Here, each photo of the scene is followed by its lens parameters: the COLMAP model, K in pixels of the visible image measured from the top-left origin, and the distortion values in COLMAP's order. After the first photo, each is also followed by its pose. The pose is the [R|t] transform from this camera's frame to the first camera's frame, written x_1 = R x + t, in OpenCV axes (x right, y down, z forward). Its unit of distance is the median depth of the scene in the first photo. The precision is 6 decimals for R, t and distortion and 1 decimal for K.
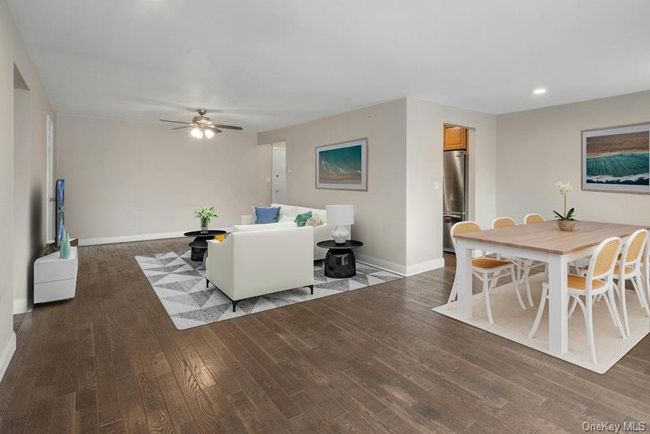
lens RADIAL K [[322.4, 0, 325.4], [0, 322.4, 185.1], [0, 0, 1]] dist [0.001196, -0.000281]
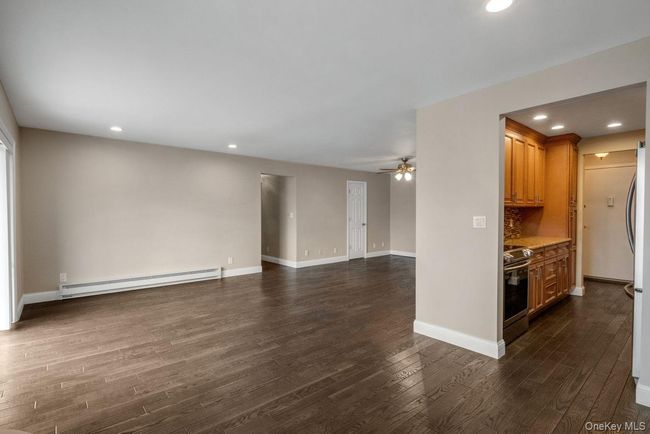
lens RADIAL K [[318.5, 0, 320.7], [0, 318.5, 217.0], [0, 0, 1]] dist [0.004706, -0.001245]
pose [[0.056508, 0.010078, -0.998351, 0.863935], [-0.007515, 0.999925, 0.009669, -0.011111], [0.998374, 0.006956, 0.056580, 0.604537]]
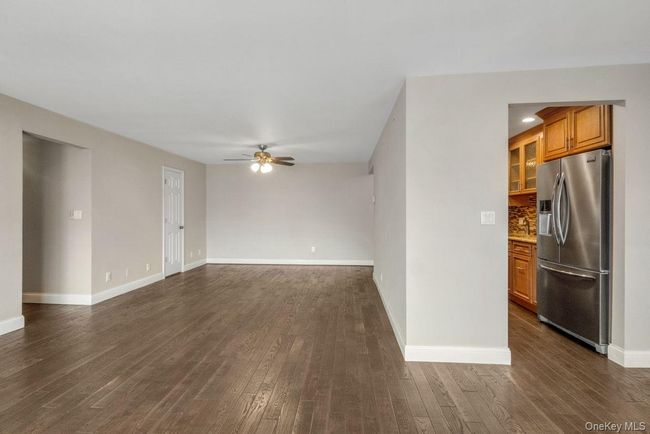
lens RADIAL K [[318.5, 0, 320.7], [0, 318.5, 217.0], [0, 0, 1]] dist [0.004706, -0.001245]
pose [[0.746969, 0.003508, -0.664850, 0.451900], [-0.003912, 0.999992, 0.000882, -0.001600], [0.664848, 0.001942, 0.746976, 0.355342]]
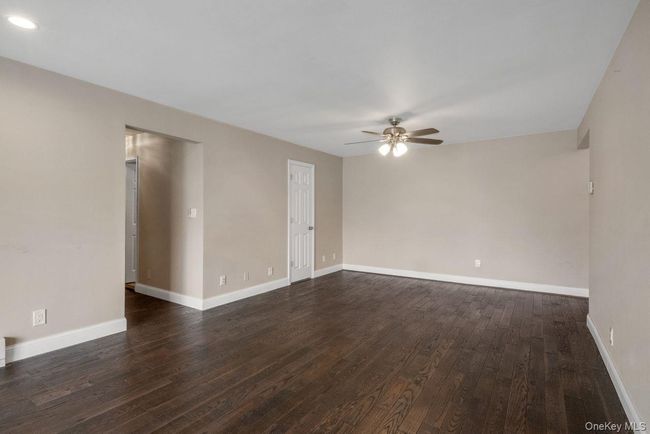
lens RADIAL K [[318.5, 0, 320.7], [0, 318.5, 217.0], [0, 0, 1]] dist [0.004706, -0.001245]
pose [[0.322160, 0.006544, -0.946662, 0.278472], [-0.010395, 0.999940, 0.003375, -0.001216], [0.946628, 0.008754, 0.322209, 0.598070]]
